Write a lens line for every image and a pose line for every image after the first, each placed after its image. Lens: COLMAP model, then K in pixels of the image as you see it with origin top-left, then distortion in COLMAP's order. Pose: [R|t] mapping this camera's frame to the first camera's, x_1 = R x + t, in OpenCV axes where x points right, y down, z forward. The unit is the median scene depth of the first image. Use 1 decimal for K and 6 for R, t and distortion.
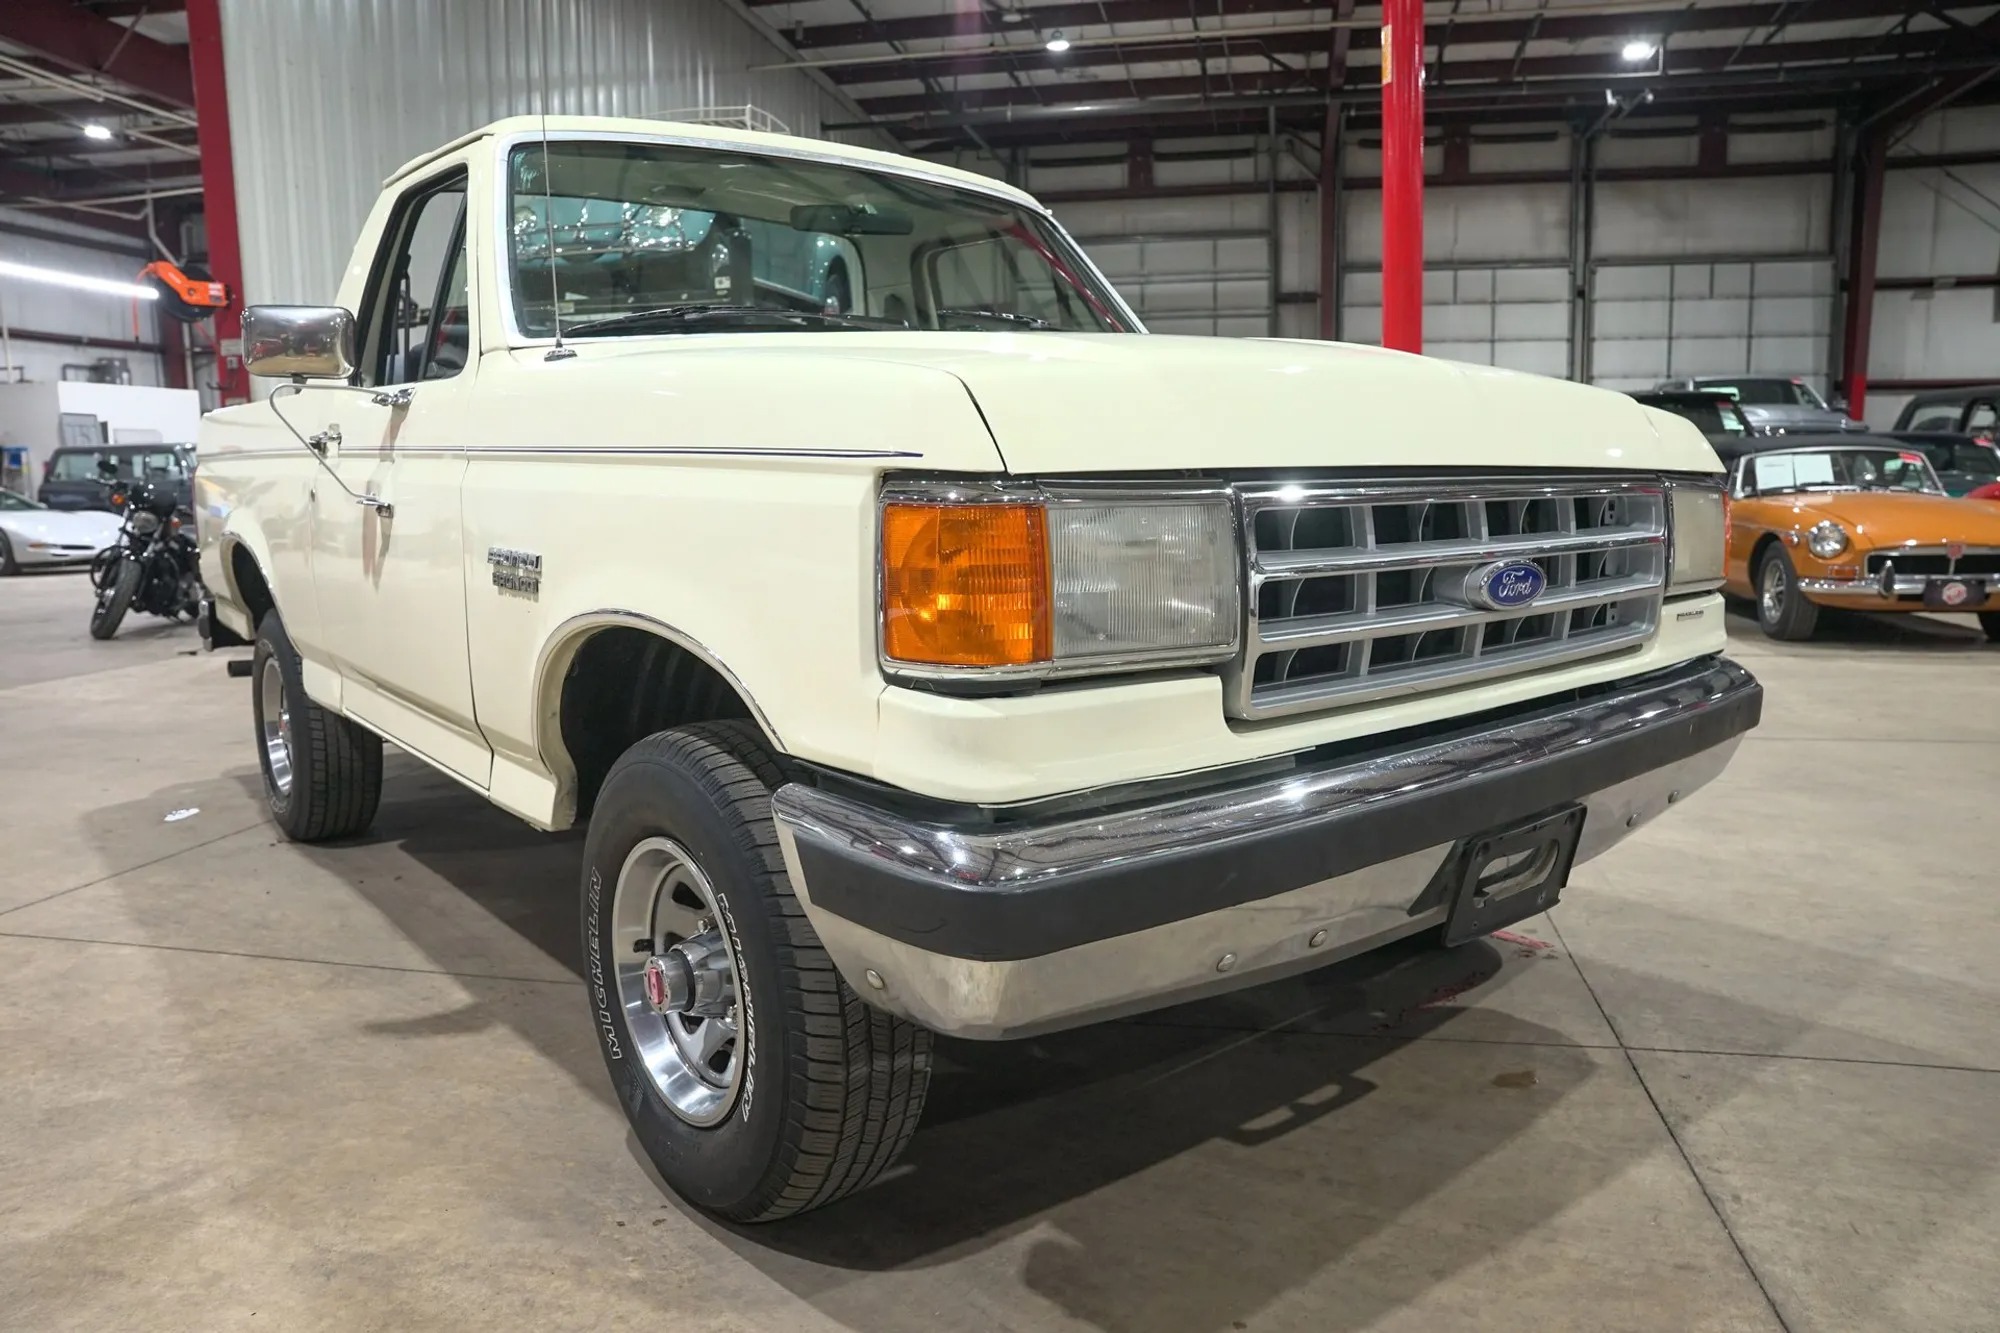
lens RADIAL K [[1369.6, 0, 1002.1], [0, 1369.6, 659.4], [0, 0, 1]] dist [-0.138412, 0.106198]
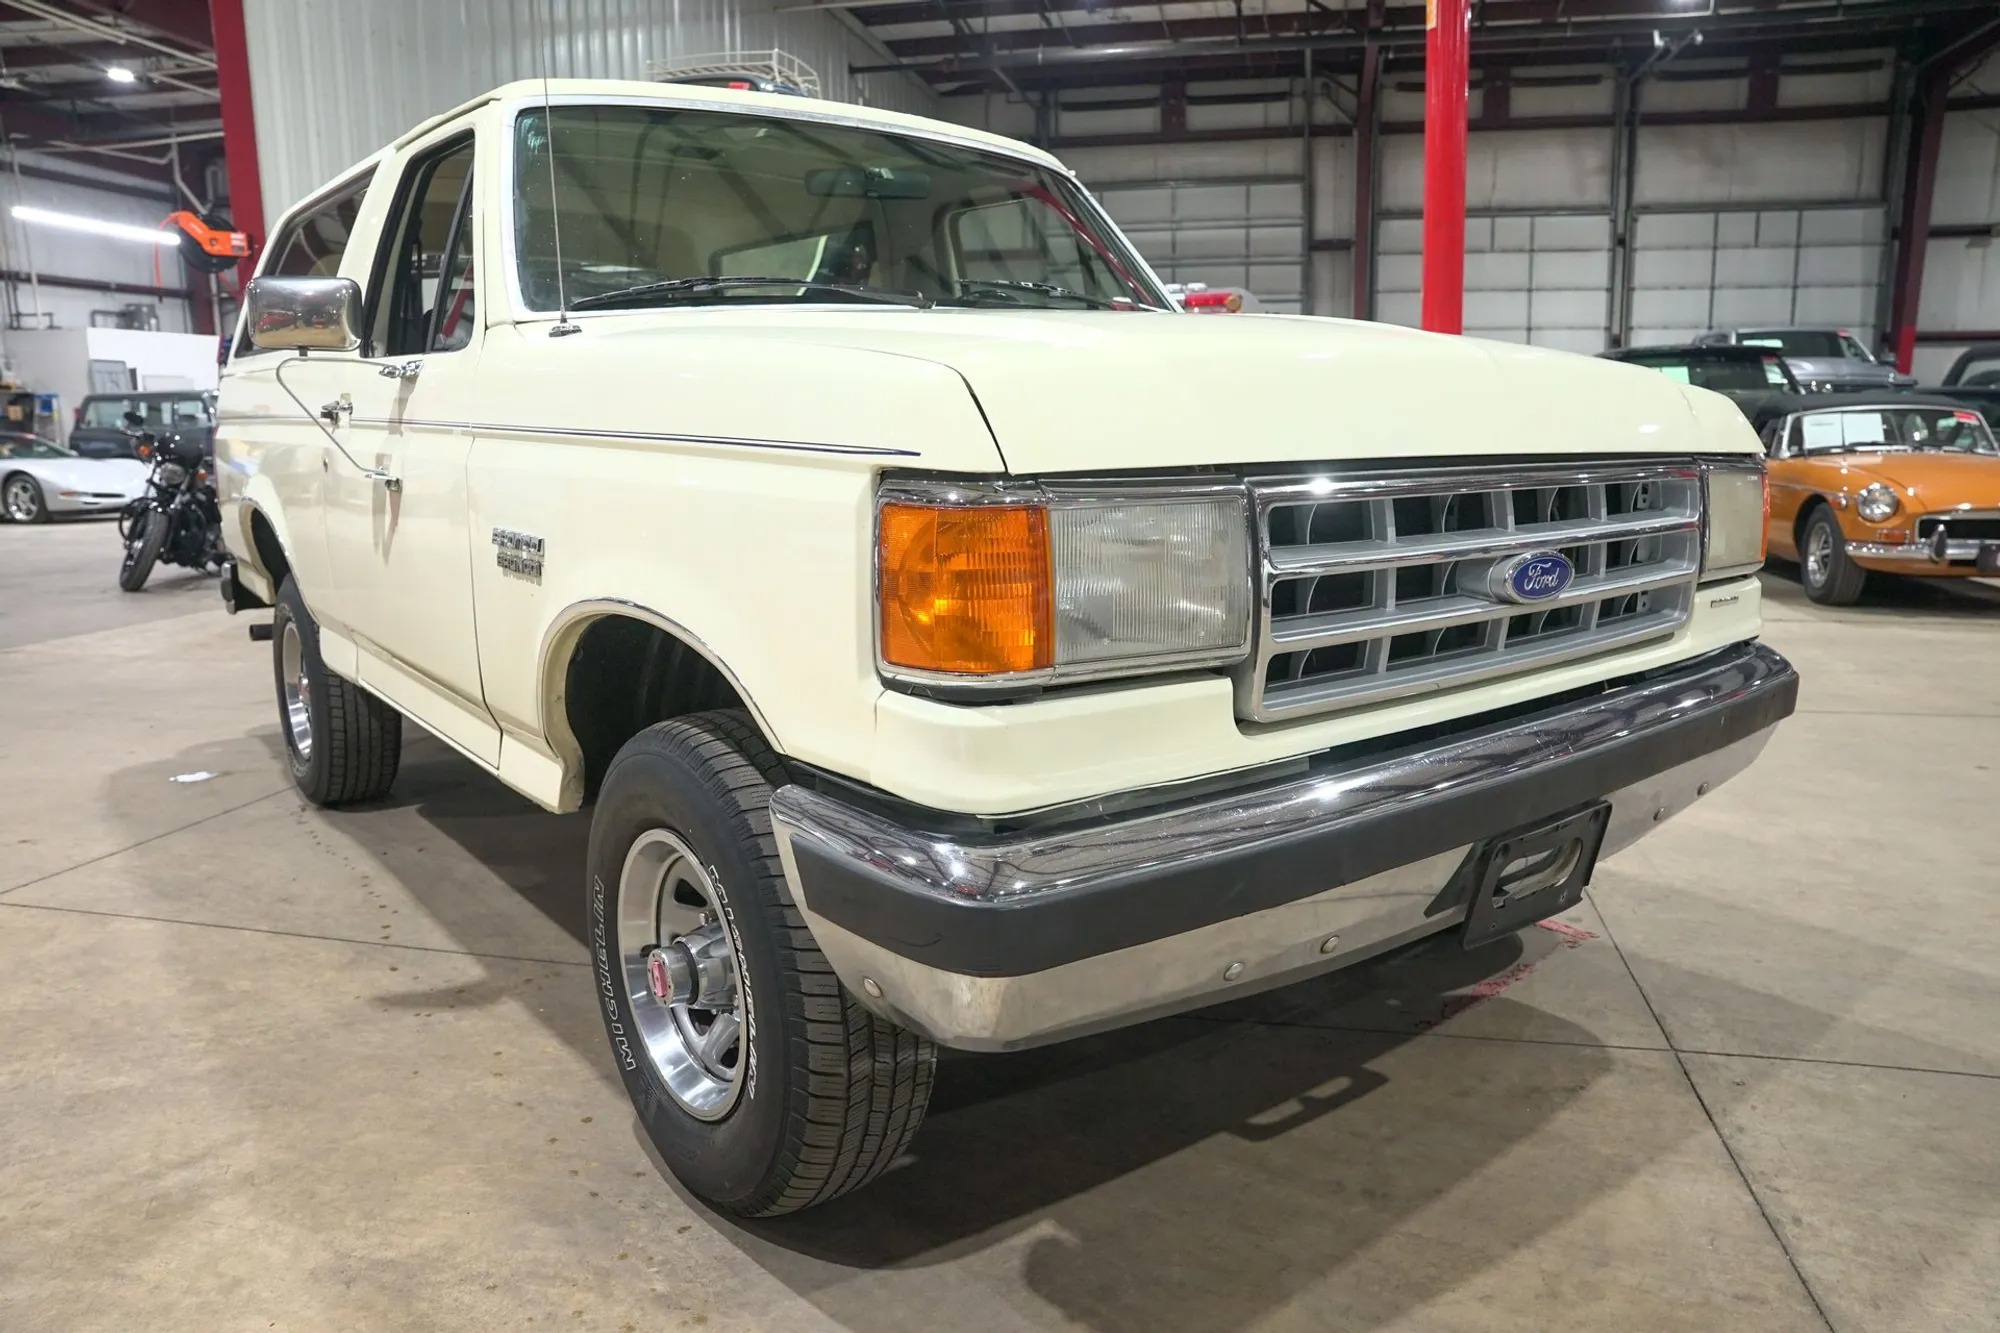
lens RADIAL K [[1369.6, 0, 1001.1], [0, 1369.6, 659.3], [0, 0, 1]] dist [-0.138412, 0.106198]
pose [[0.999783, 0.007268, -0.019527, -0.004820], [-0.006500, 0.999214, 0.039095, -0.019753], [0.019796, -0.038959, 0.999045, 0.025235]]
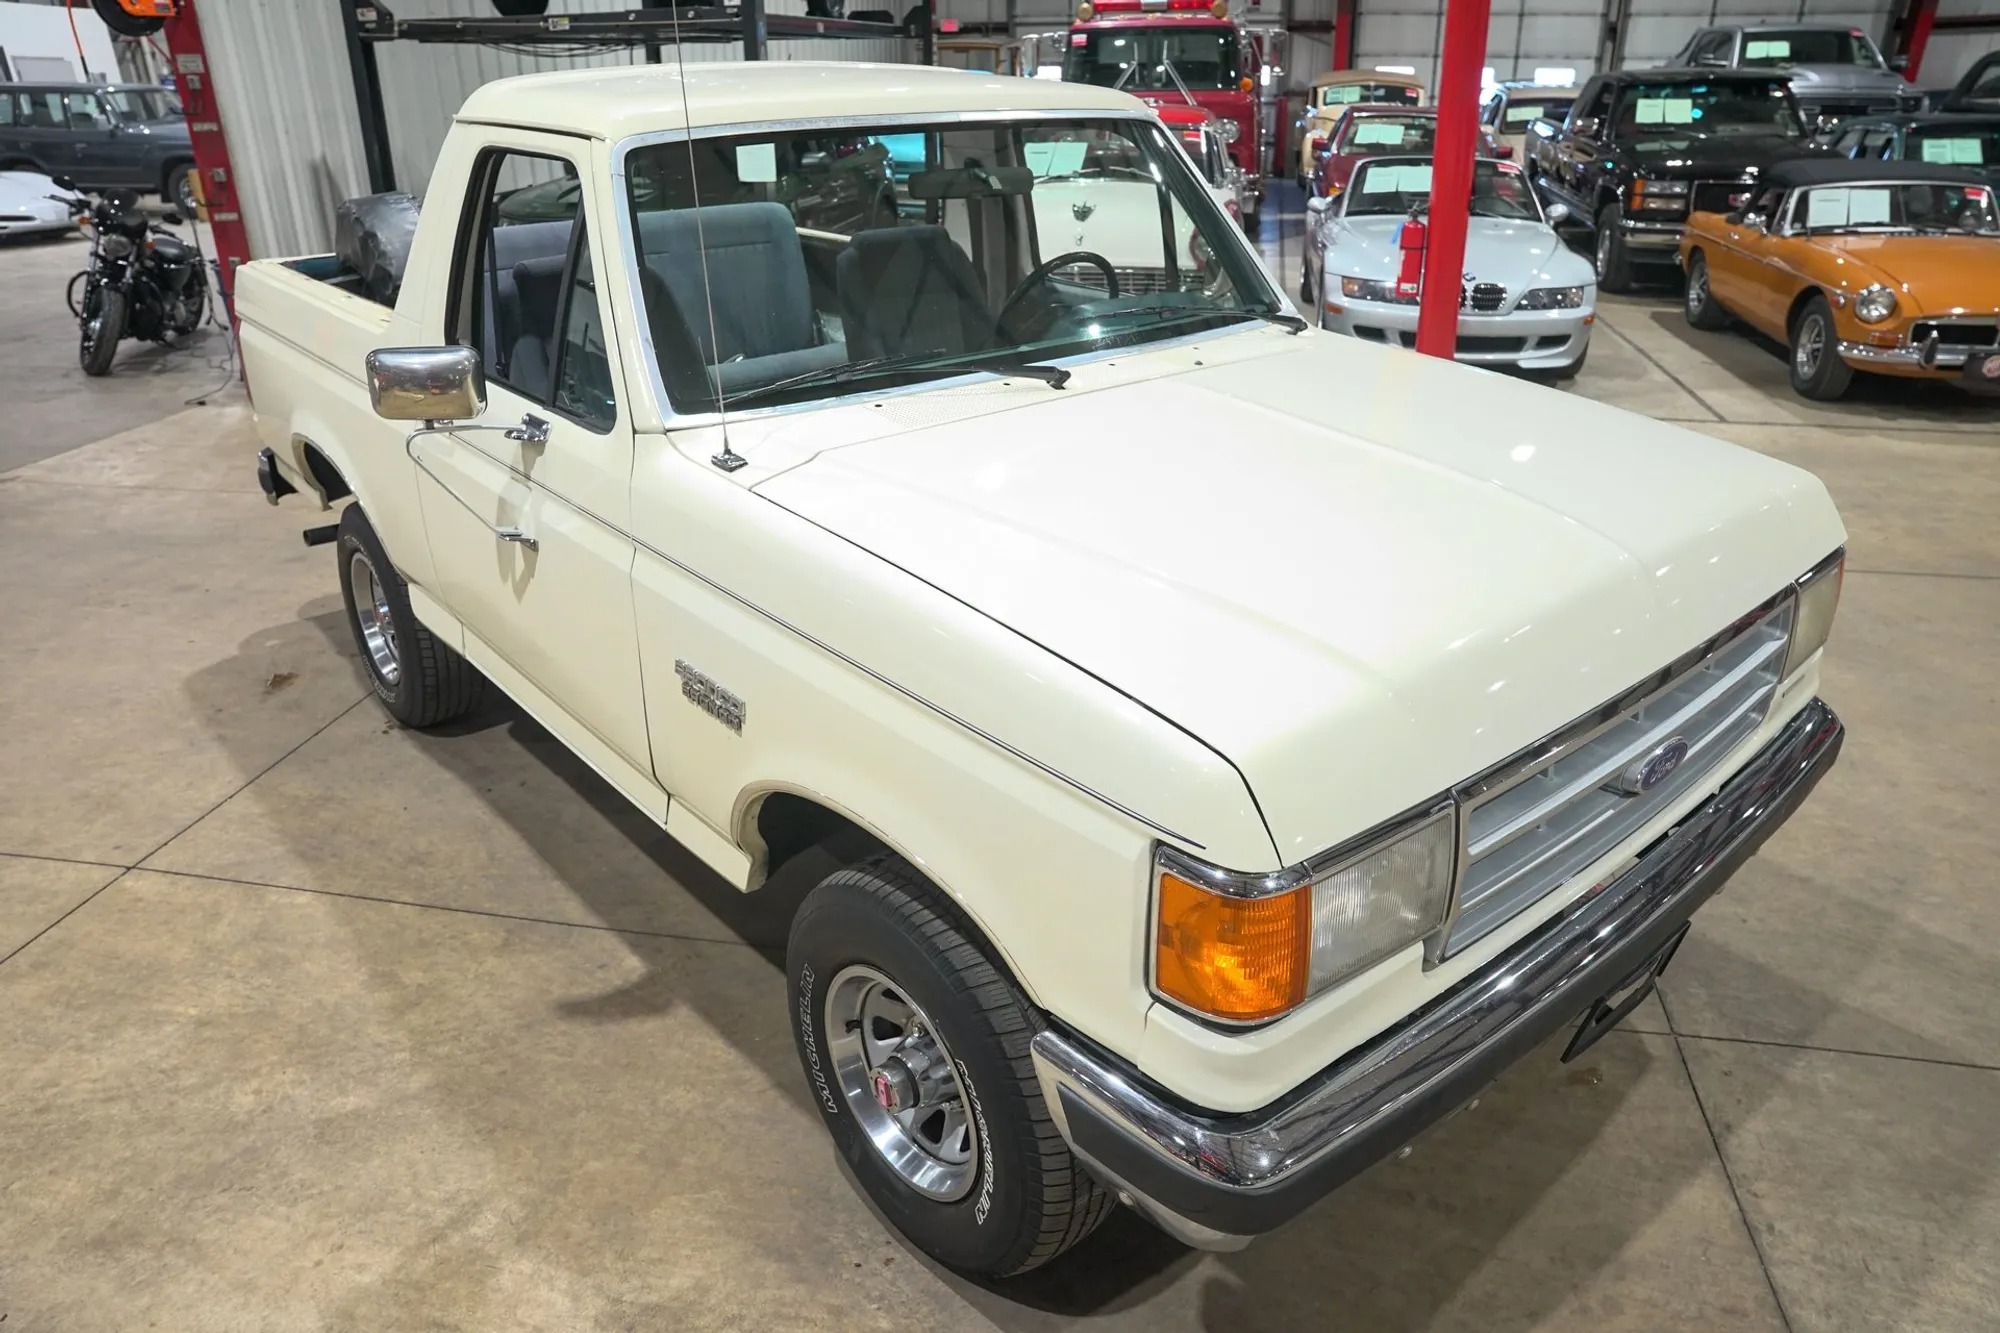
lens RADIAL K [[1369.6, 0, 1002.1], [0, 1369.6, 663.5], [0, 0, 1]] dist [-0.138412, 0.106198]
pose [[0.999820, -0.003769, 0.018618, -0.099416], [-0.001670, 0.958893, 0.283762, -0.247557], [-0.018922, -0.283742, 0.958714, -0.002842]]
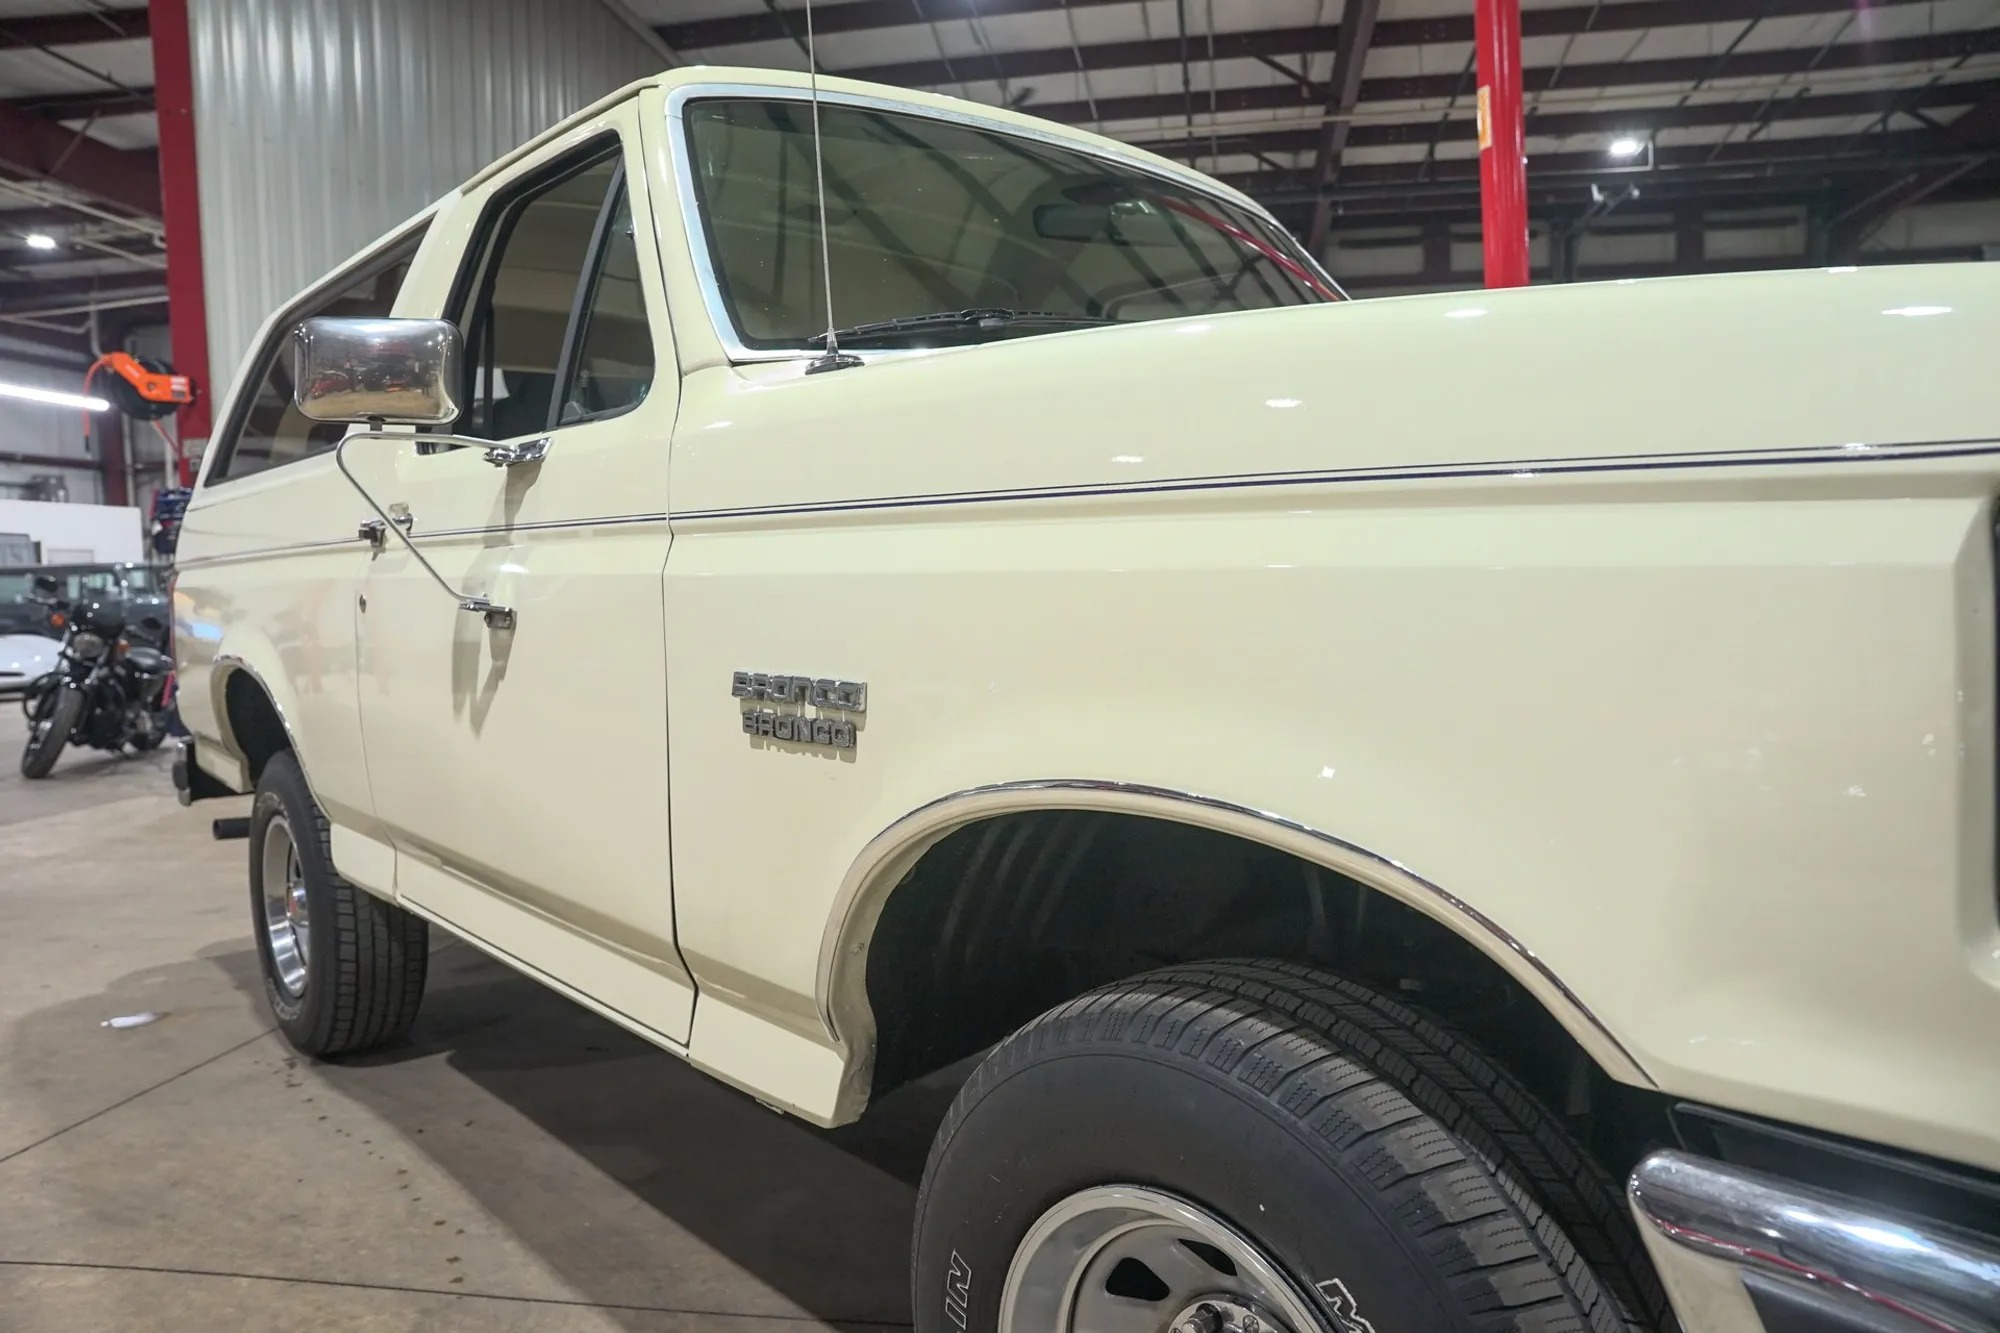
lens RADIAL K [[1369.6, 0, 1004.4], [0, 1369.6, 659.7], [0, 0, 1]] dist [-0.138412, 0.106198]
pose [[0.998934, -0.020261, 0.041470, -0.199499], [0.023548, 0.996486, -0.080385, -0.024793], [-0.039696, 0.081275, 0.995901, 0.262518]]
